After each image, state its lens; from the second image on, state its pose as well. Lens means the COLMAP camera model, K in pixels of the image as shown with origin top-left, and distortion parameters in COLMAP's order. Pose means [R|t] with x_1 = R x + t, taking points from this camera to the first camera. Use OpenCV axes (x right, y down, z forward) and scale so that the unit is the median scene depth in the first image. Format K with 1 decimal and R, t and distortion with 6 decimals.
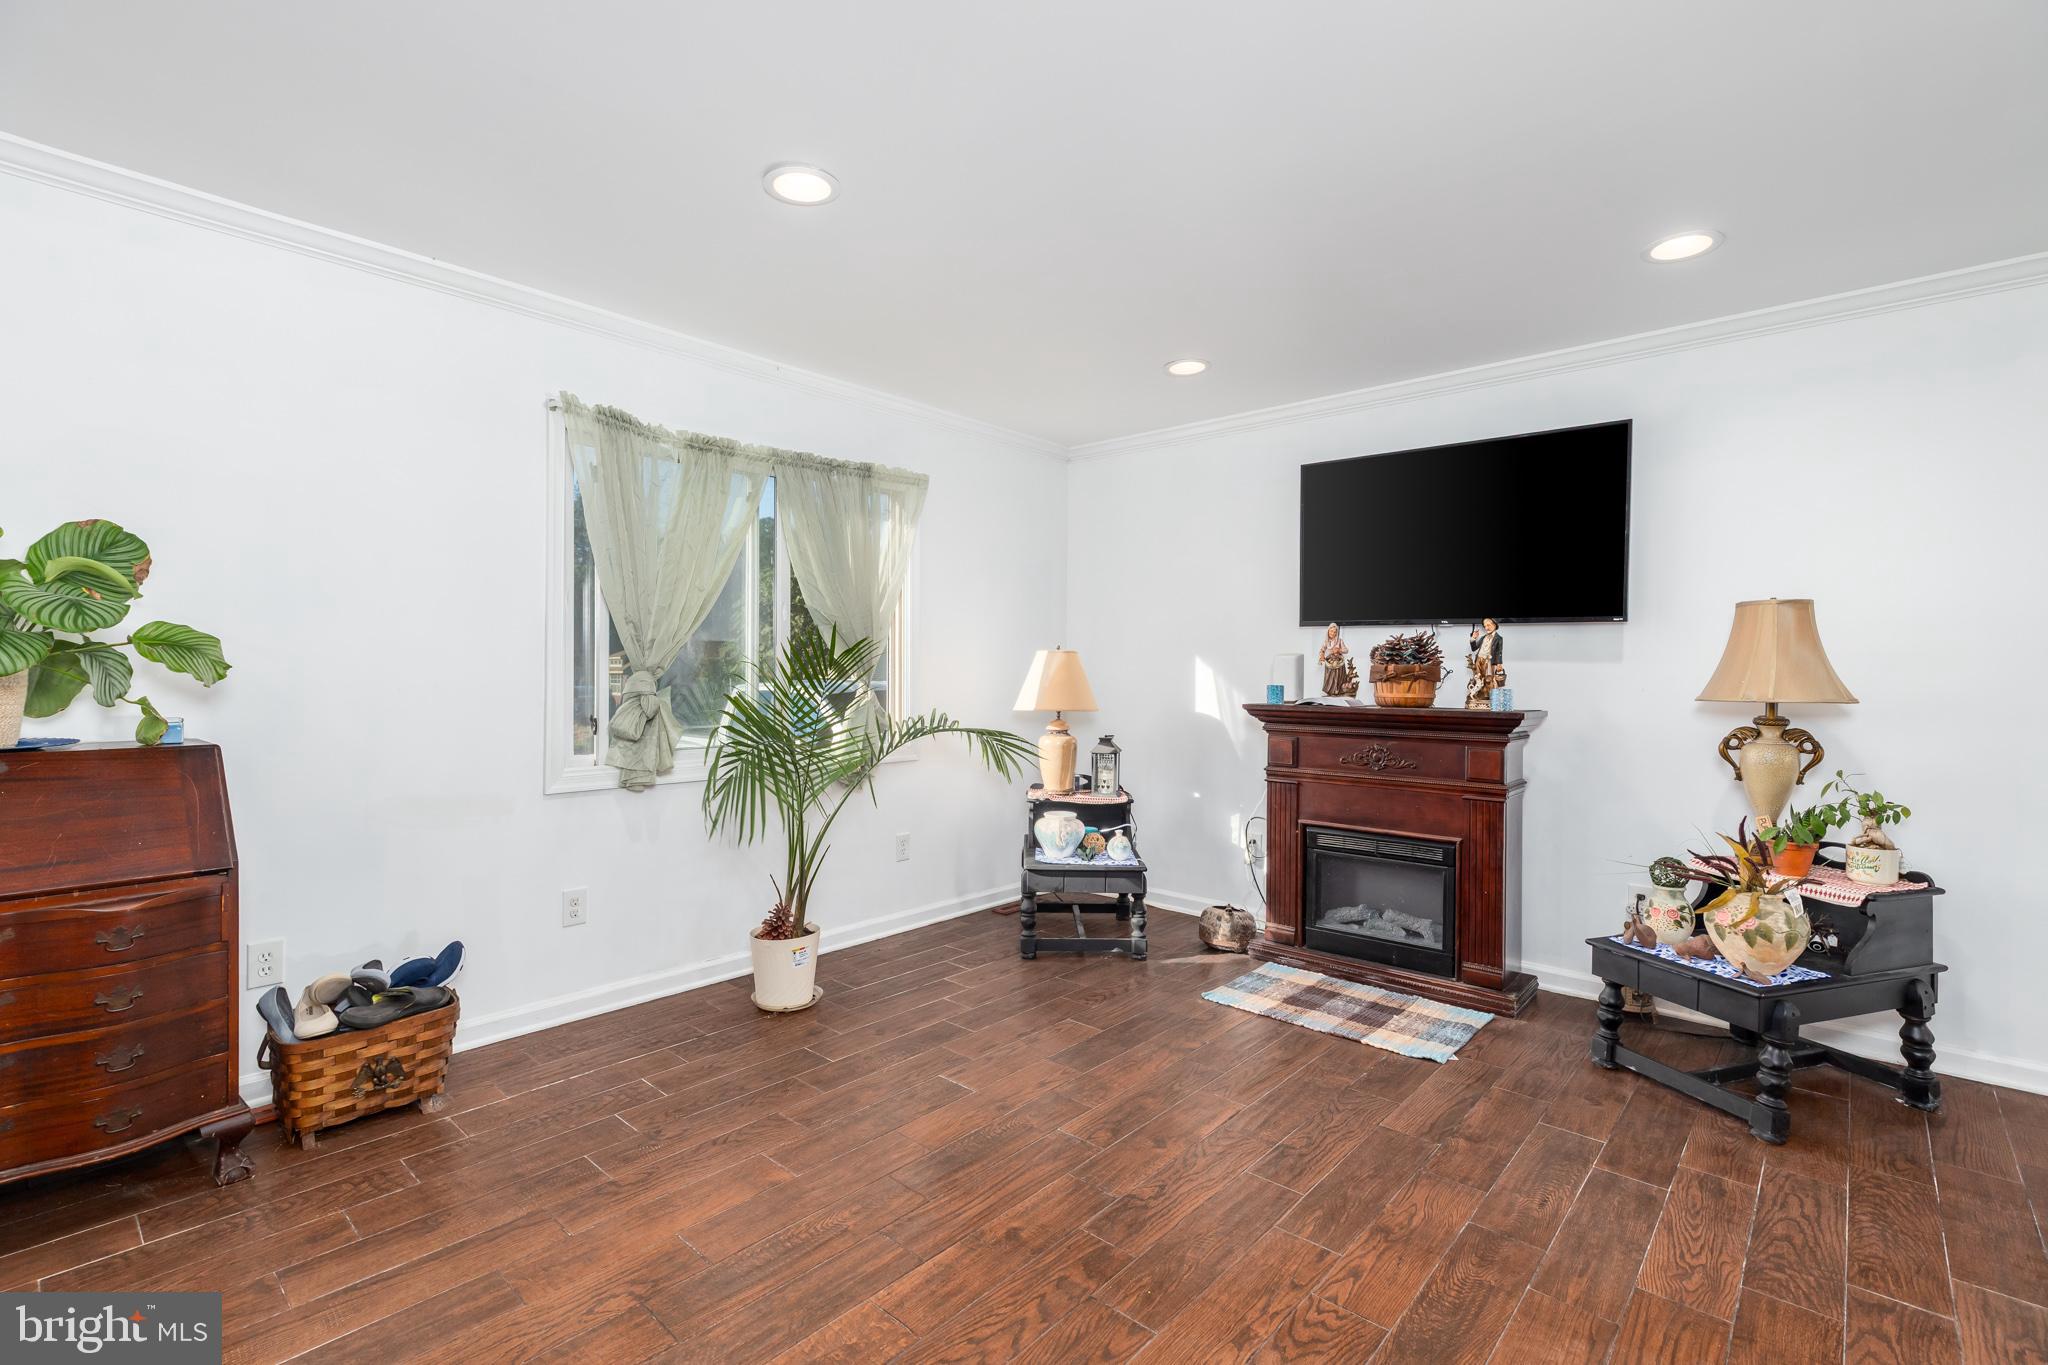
lens RADIAL K [[925.2, 0, 1018.9], [0, 925.2, 680.1], [0, 0, 1]] dist [0.003876, -0.001972]
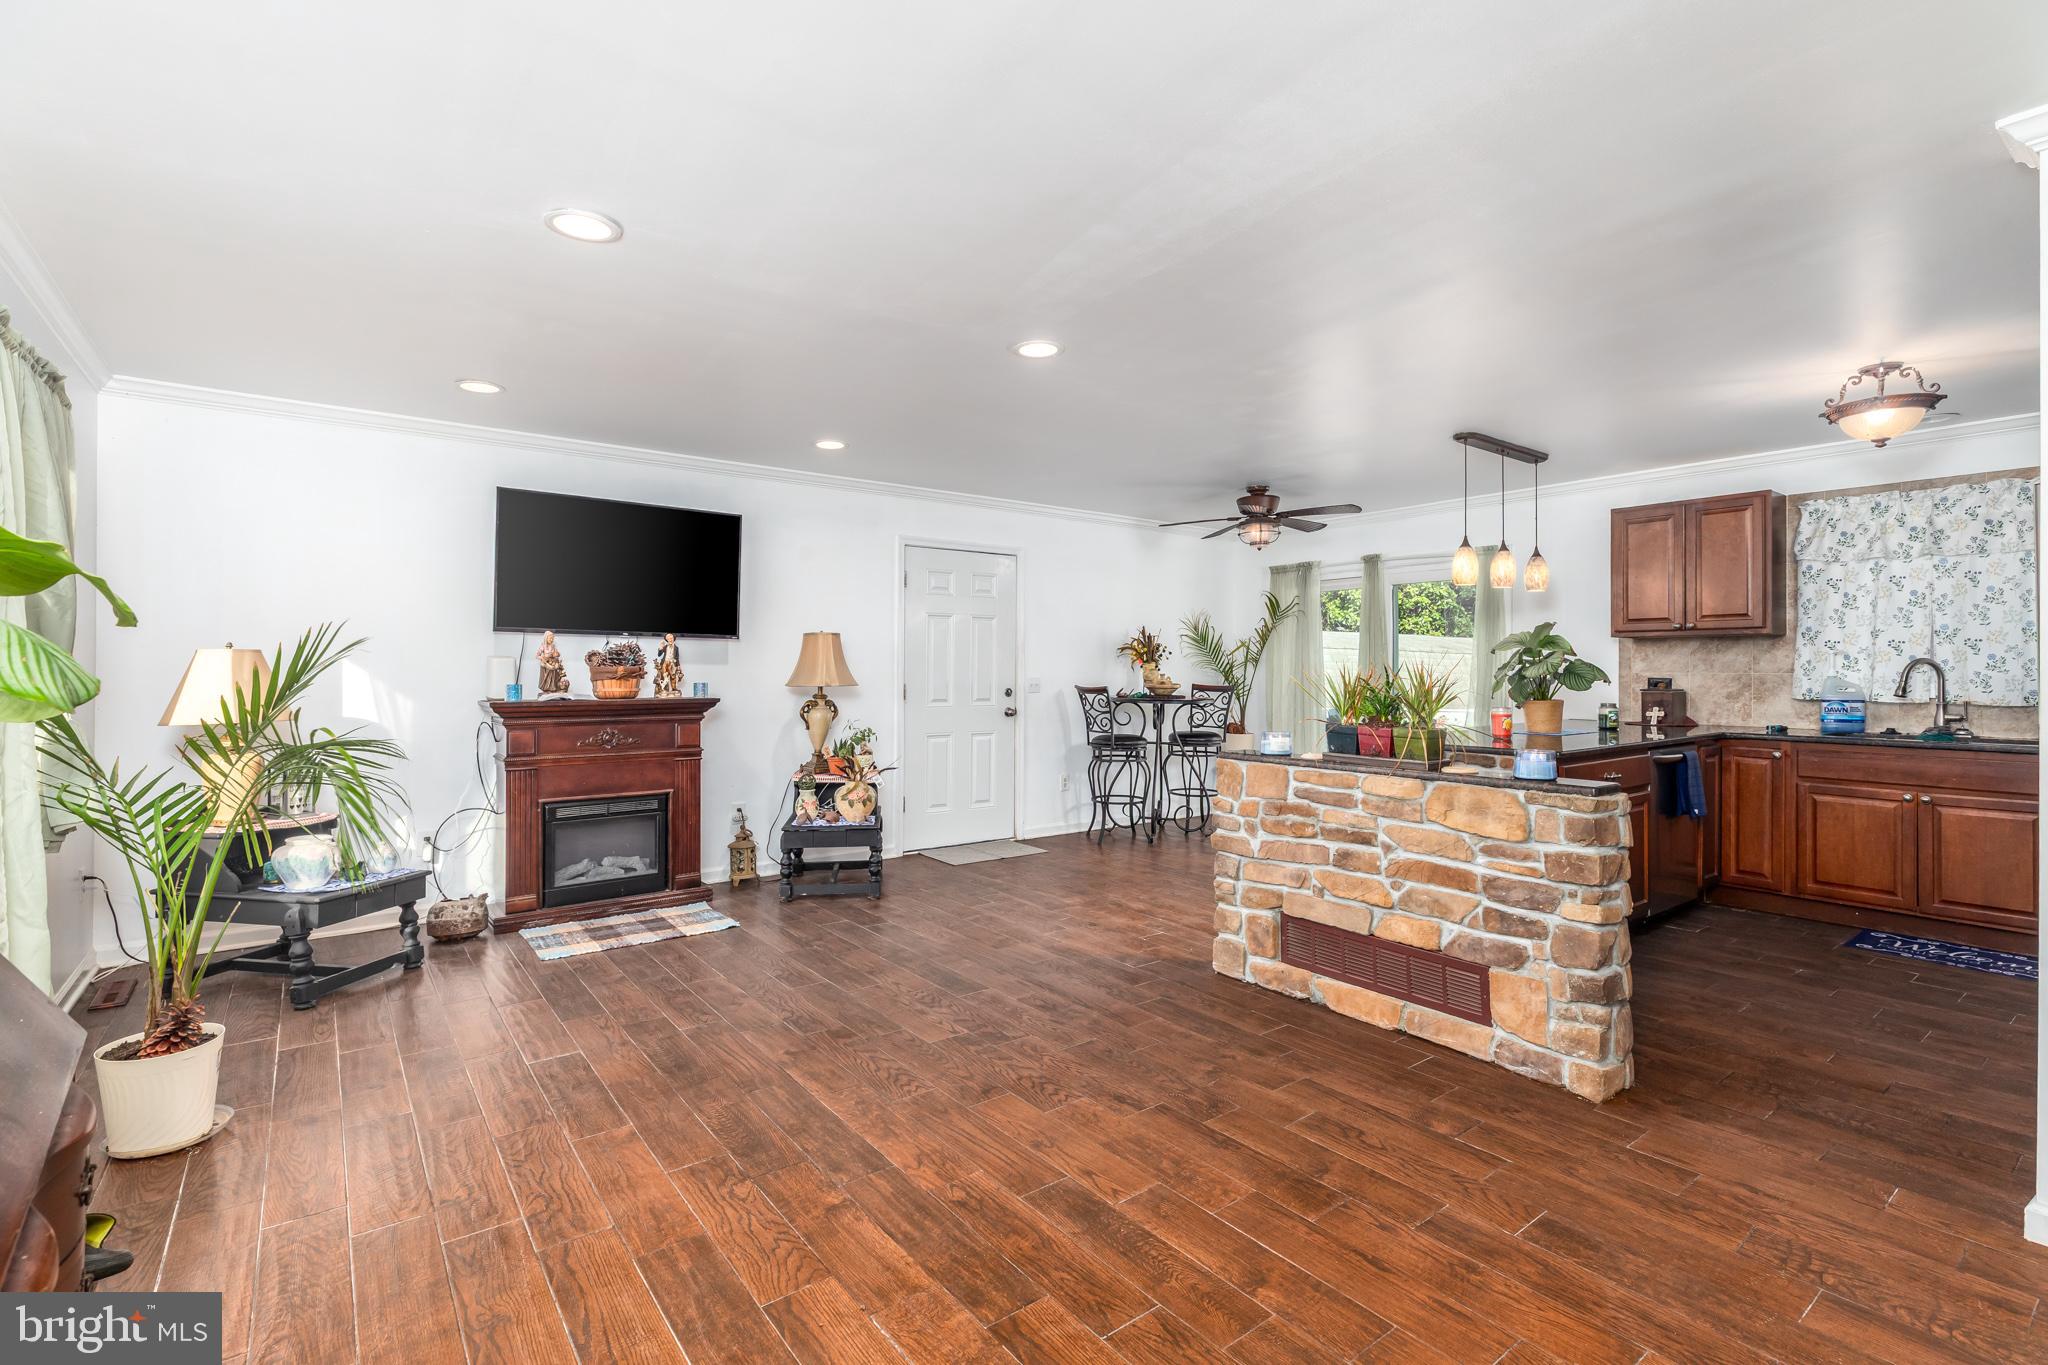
lens RADIAL K [[925.2, 0, 1034.9], [0, 925.2, 667.7], [0, 0, 1]] dist [0.003876, -0.001972]
pose [[0.179175, -0.005420, 0.983802, -0.799441], [0.012197, 0.999920, 0.003288, -0.012463], [-0.983742, 0.011411, 0.179227, 0.194524]]
